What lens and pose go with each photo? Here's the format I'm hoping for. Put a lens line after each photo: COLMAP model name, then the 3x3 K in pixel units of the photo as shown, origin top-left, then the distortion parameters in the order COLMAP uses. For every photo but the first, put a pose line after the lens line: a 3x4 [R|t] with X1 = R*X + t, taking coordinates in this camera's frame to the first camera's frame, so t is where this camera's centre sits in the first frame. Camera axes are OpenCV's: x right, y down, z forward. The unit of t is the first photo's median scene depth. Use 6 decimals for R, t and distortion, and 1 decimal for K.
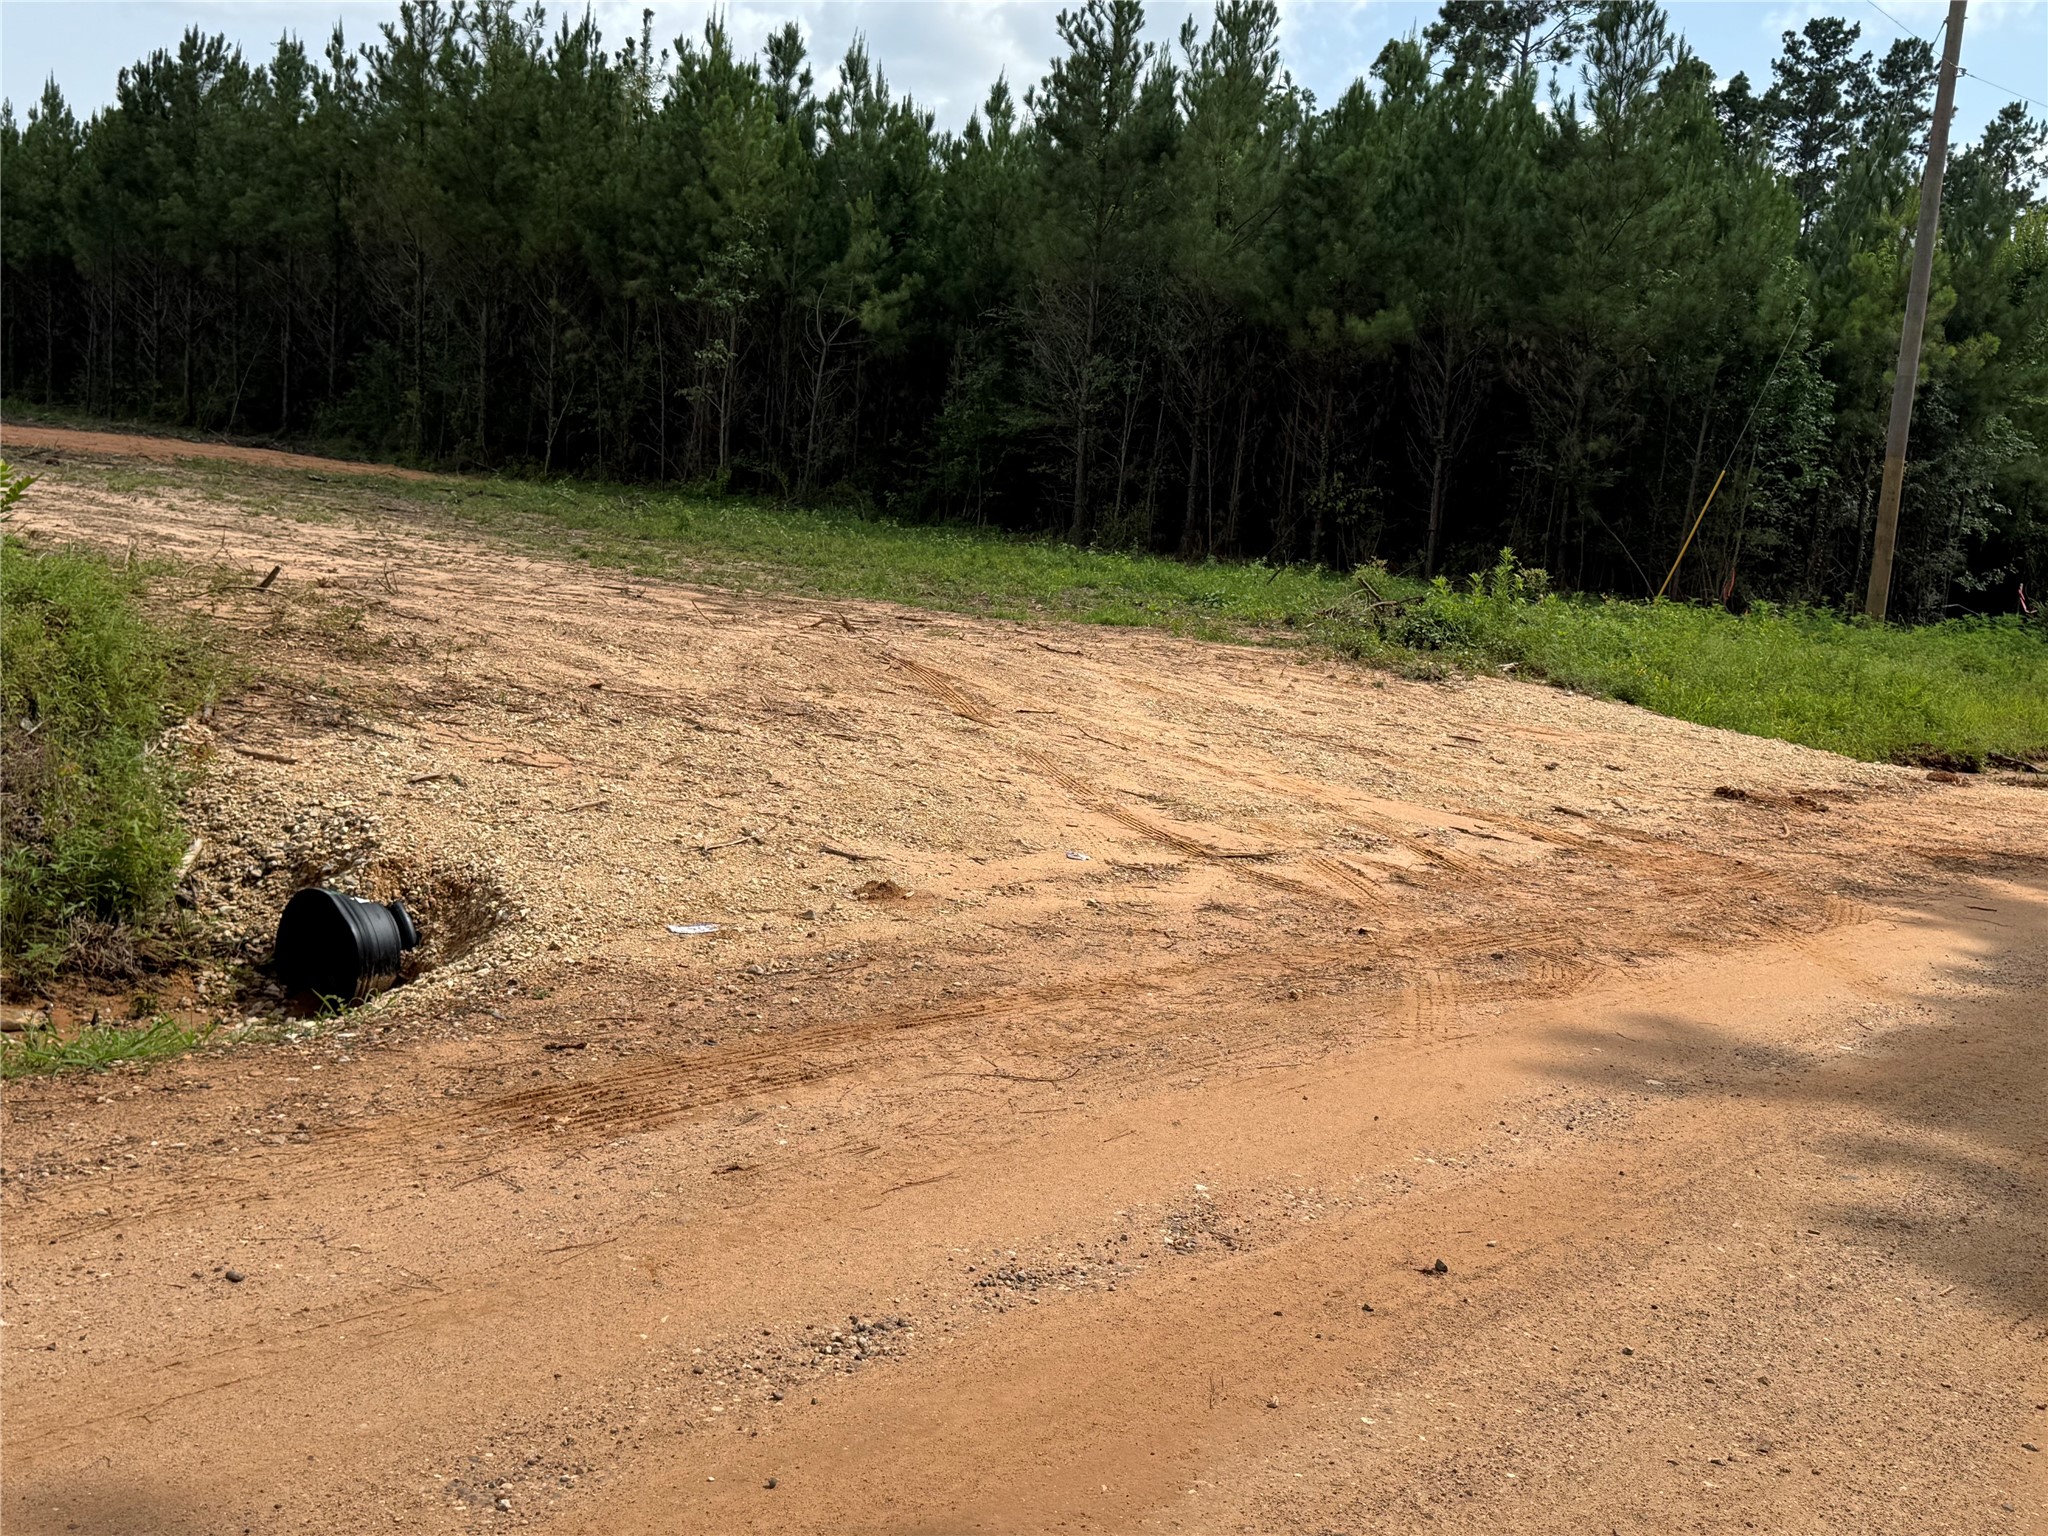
lens RADIAL K [[2171.6, 0, 1027.1], [0, 2171.6, 765.3], [0, 0, 1]] dist [0.221758, -0.468206]
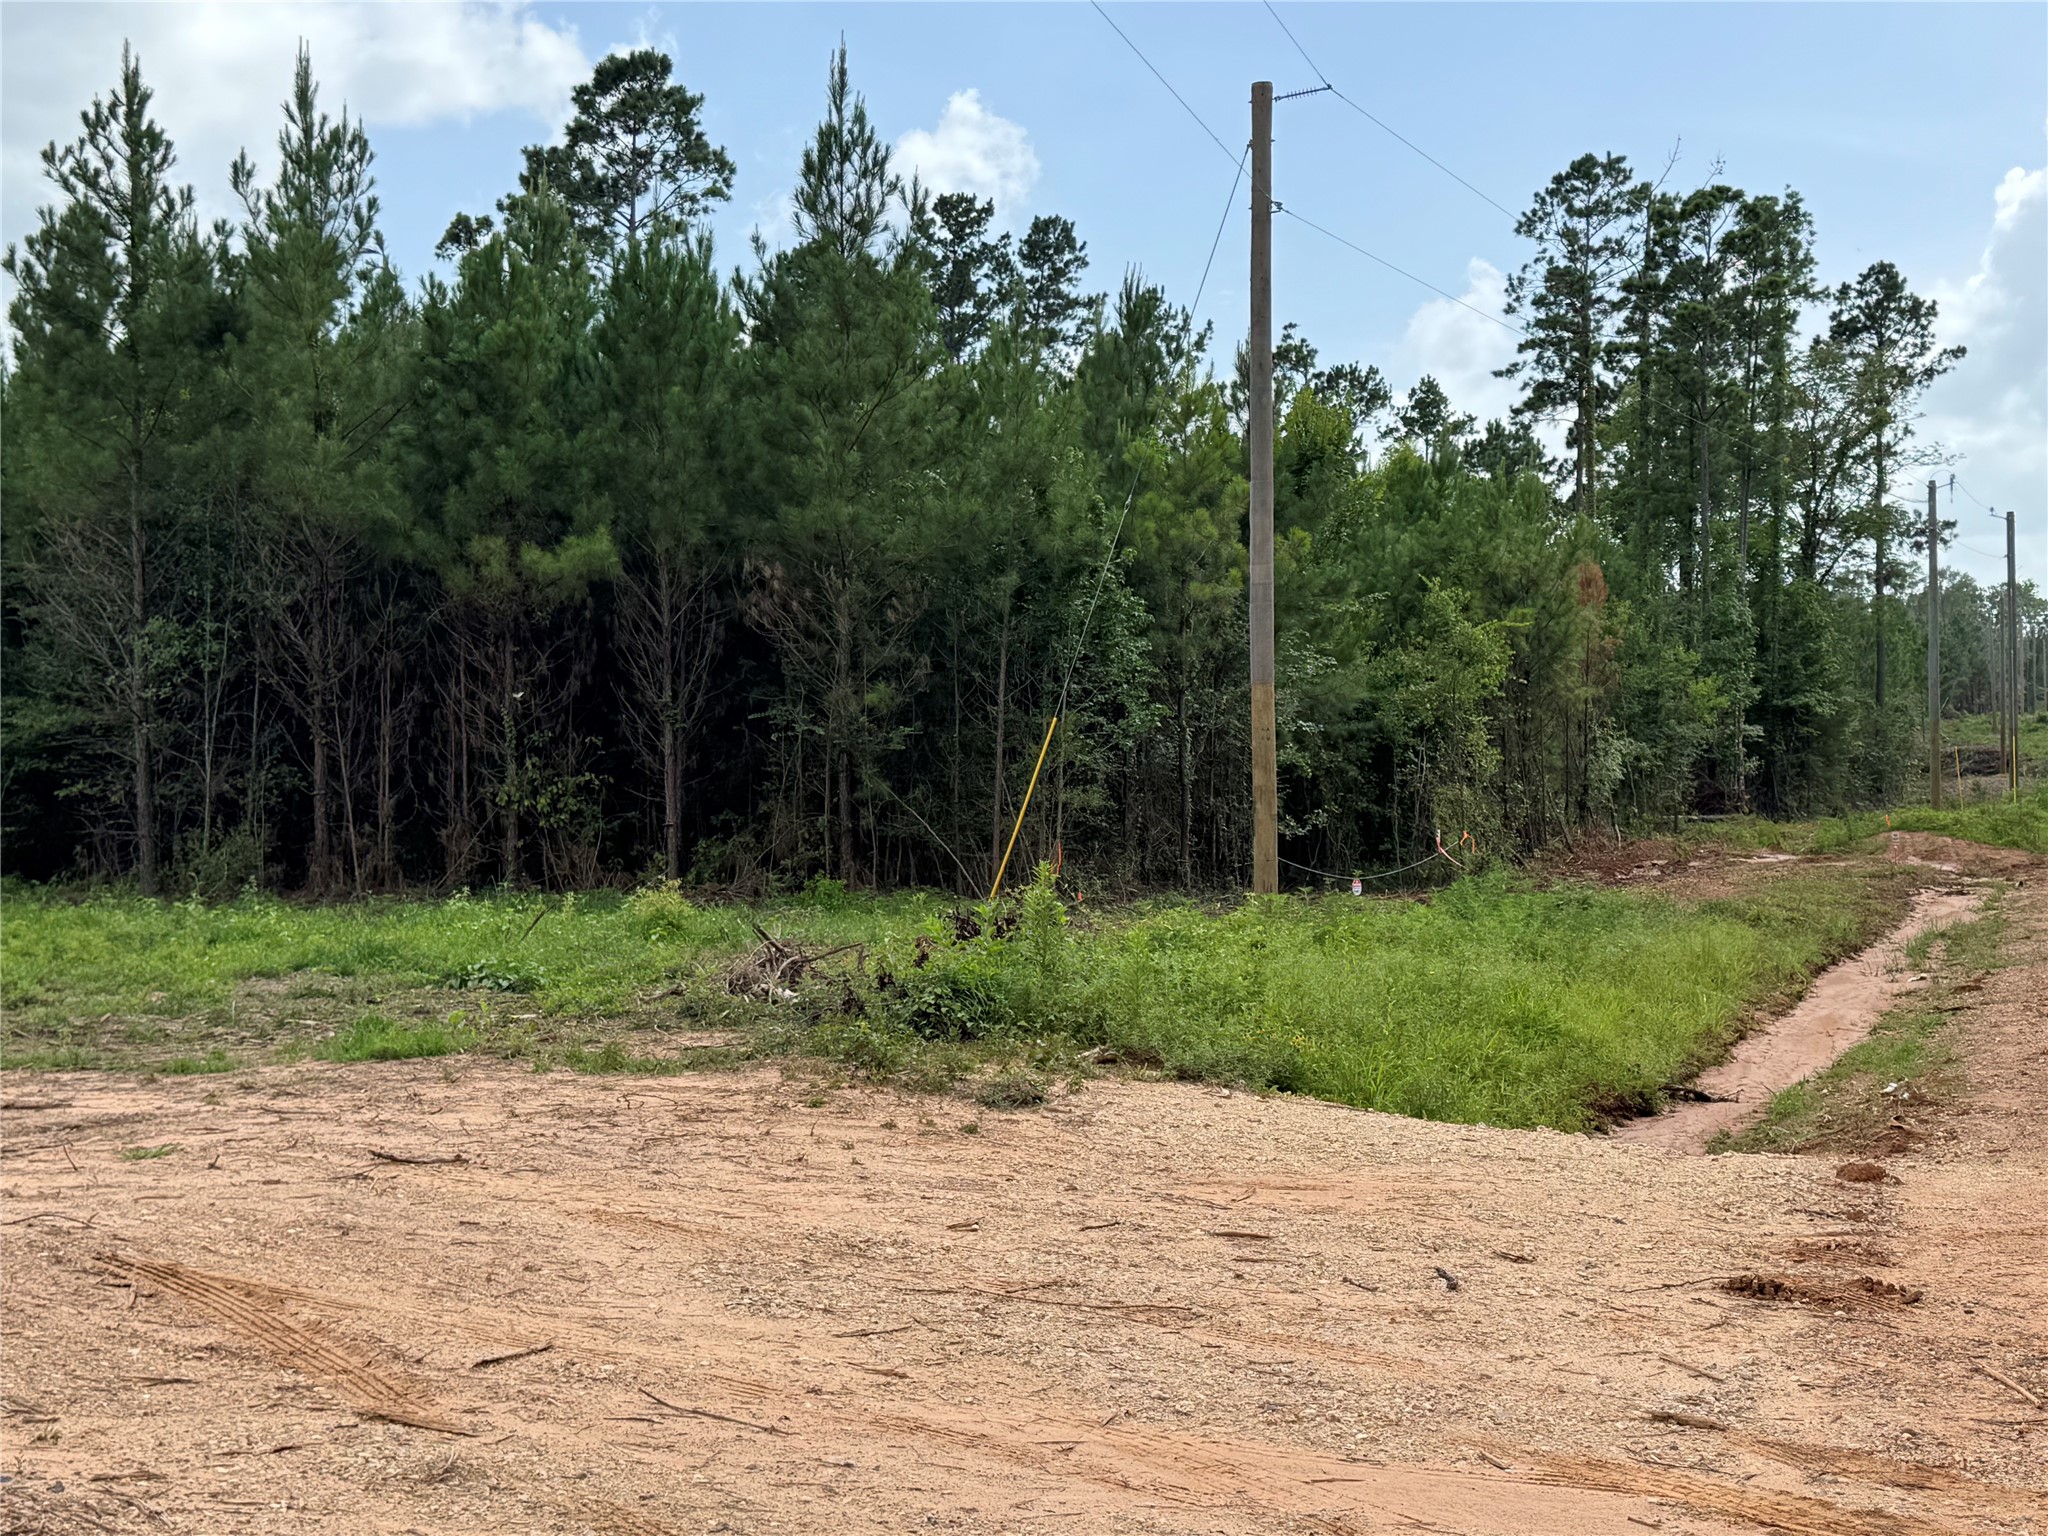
lens RADIAL K [[2639.8, 0, 1024.0], [0, 2639.8, 768.0], [0, 0, 1]] dist [0.189933, -0.448050]
pose [[0.925941, -0.087736, 0.367336, -0.028740], [0.132130, 0.986430, -0.097457, -0.024341], [-0.353801, 0.138776, 0.924968, 0.138118]]
